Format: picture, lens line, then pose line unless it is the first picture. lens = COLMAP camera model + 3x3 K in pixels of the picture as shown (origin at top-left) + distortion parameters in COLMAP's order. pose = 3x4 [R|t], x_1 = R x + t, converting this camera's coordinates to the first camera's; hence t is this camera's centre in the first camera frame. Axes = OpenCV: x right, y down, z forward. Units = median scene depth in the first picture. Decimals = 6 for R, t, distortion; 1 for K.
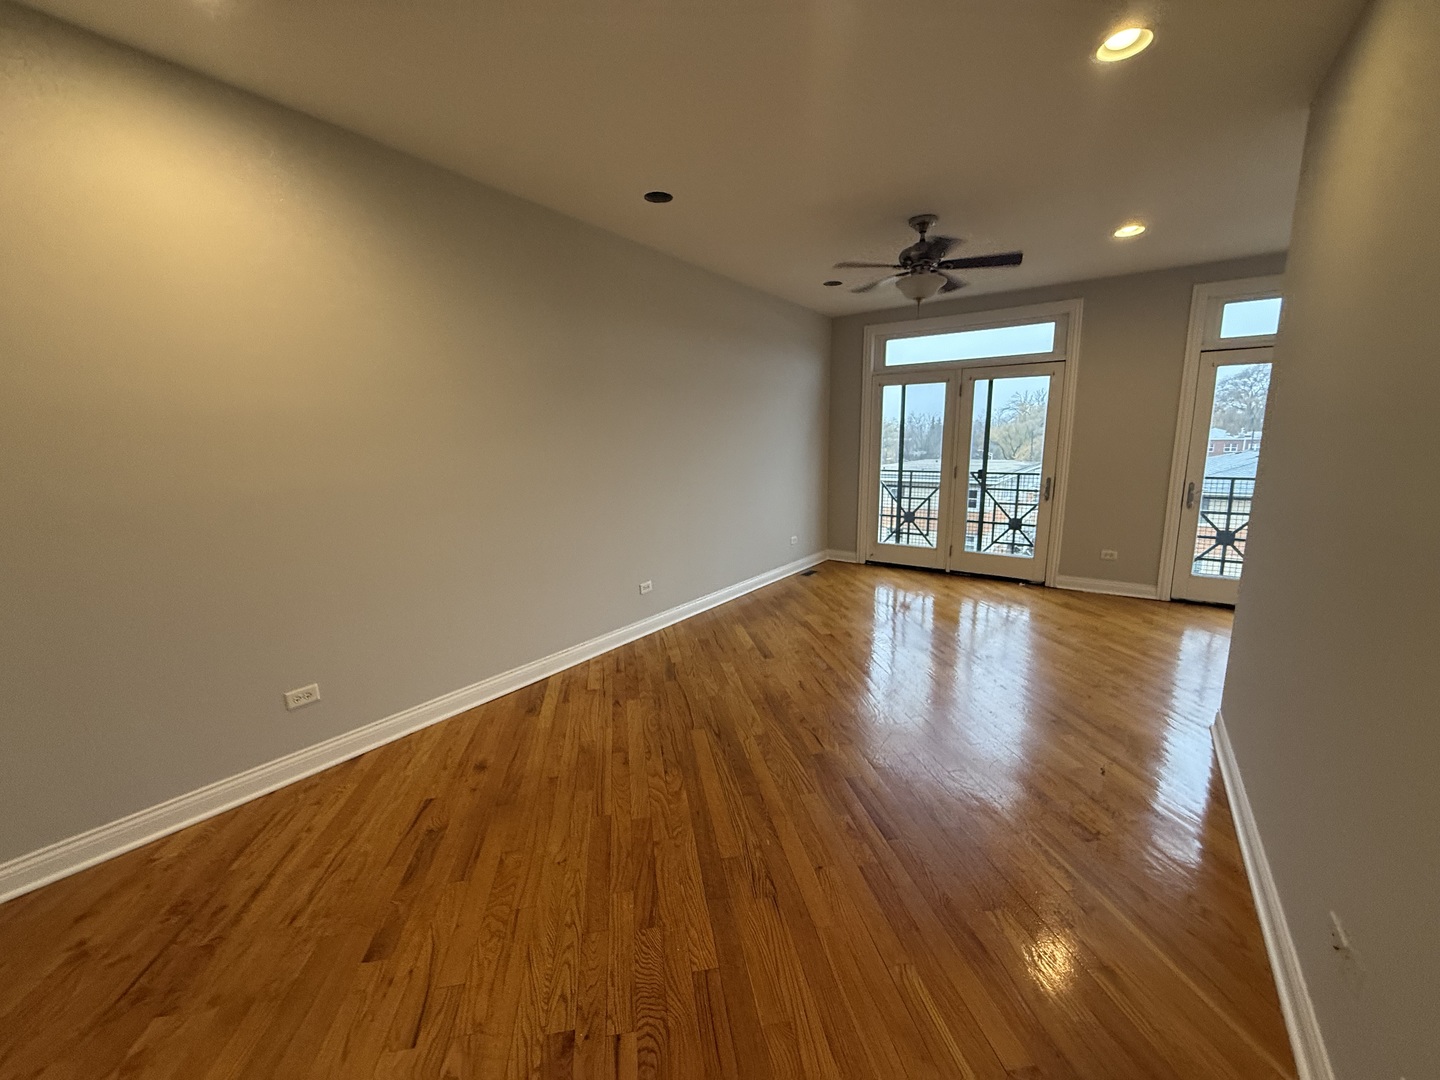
lens RADIAL K [[572.4, 0, 715.3], [0, 572.4, 542.5], [0, 0, 1]] dist [-0.000152, 0.000247]
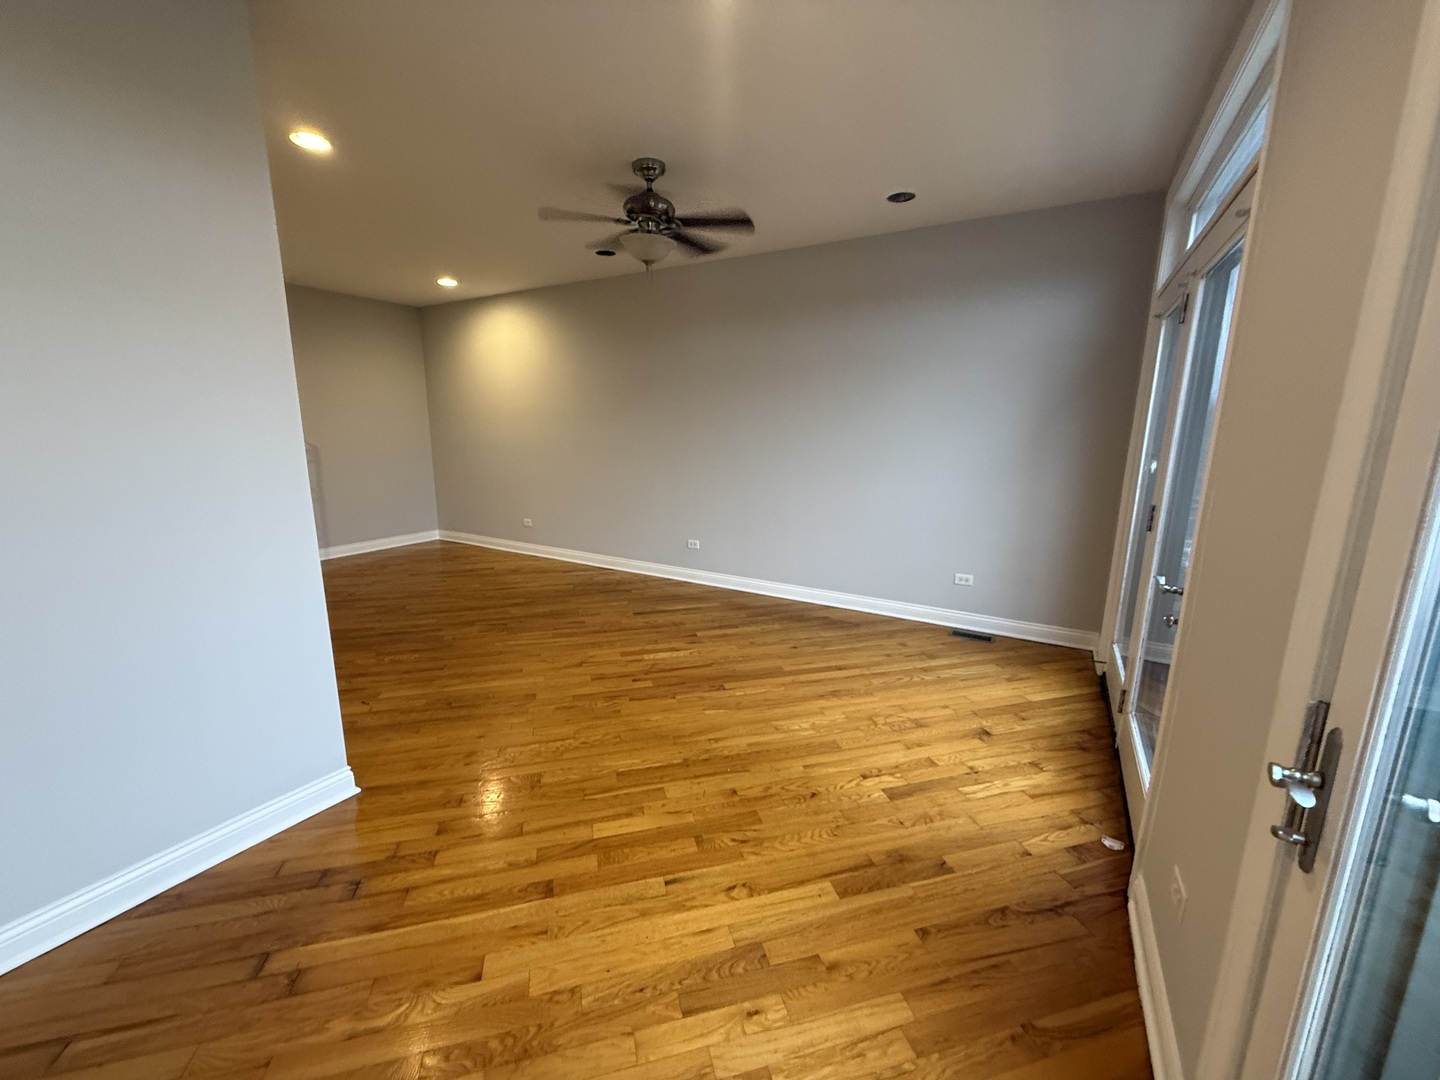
lens RADIAL K [[572.4, 0, 716.8], [0, 572.4, 540.6], [0, 0, 1]] dist [-0.000152, 0.000247]
pose [[0.085267, 0.208551, -0.974287, 0.921930], [-0.188426, 0.963579, 0.189768, -0.147647], [0.978379, 0.167400, 0.121458, 0.761824]]
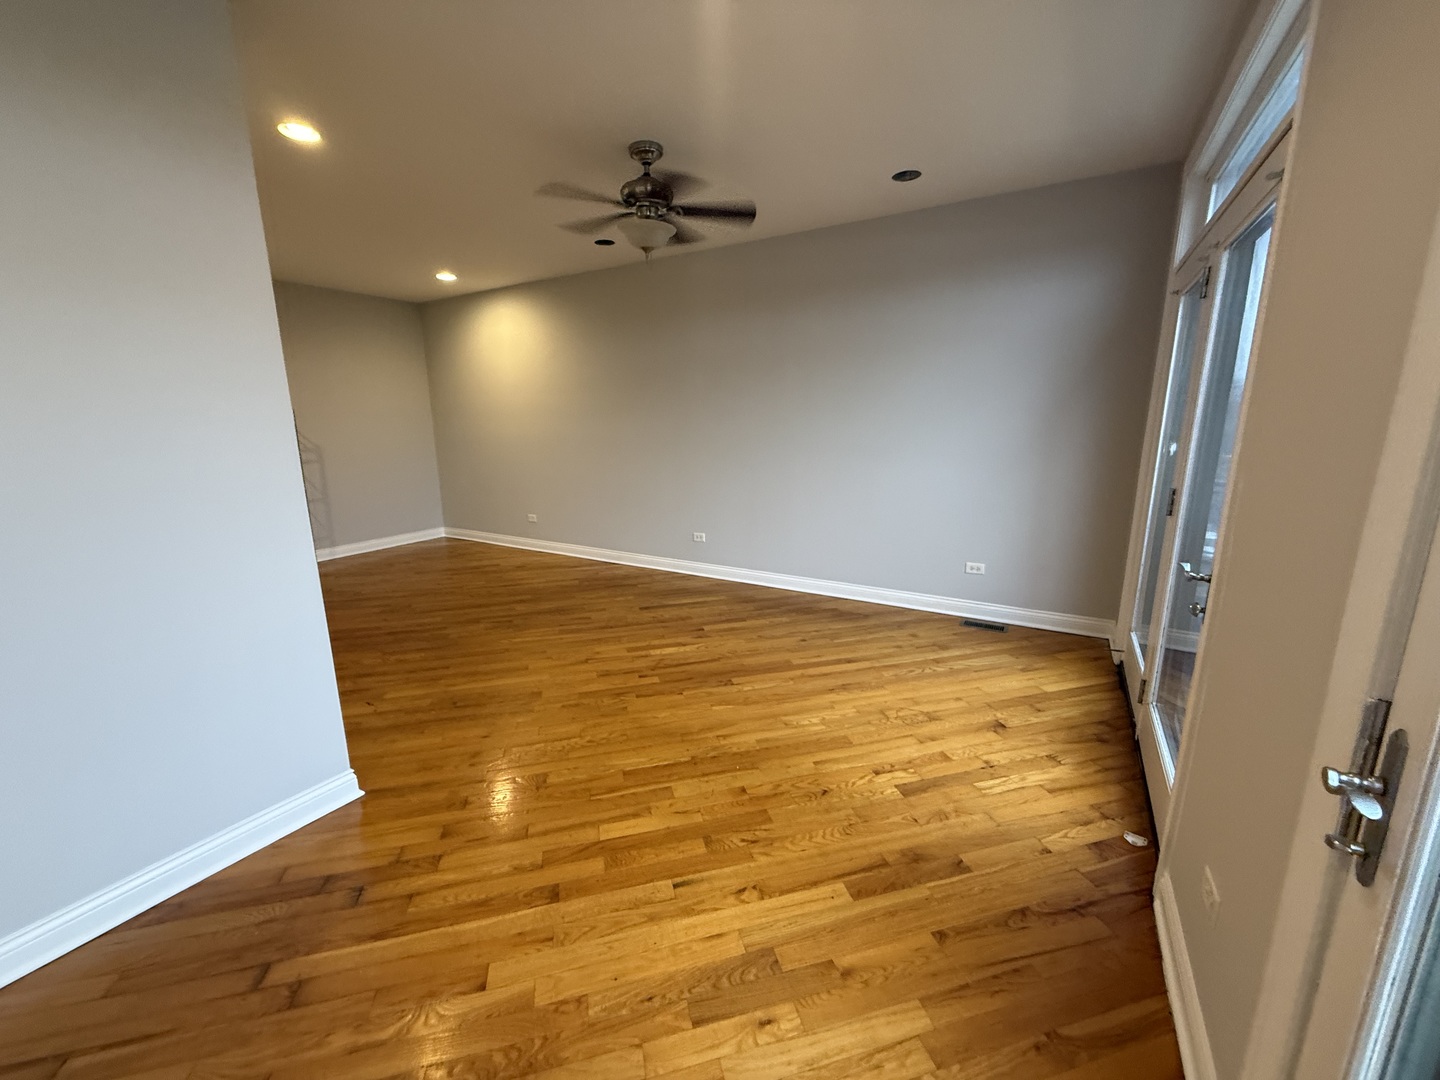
lens RADIAL K [[572.4, 0, 717.2], [0, 572.4, 543.1], [0, 0, 1]] dist [-0.000152, 0.000247]
pose [[0.076923, 0.224572, -0.971417, 0.908748], [-0.168737, 0.963182, 0.209306, -0.146079], [0.982655, 0.147814, 0.111984, 0.765839]]
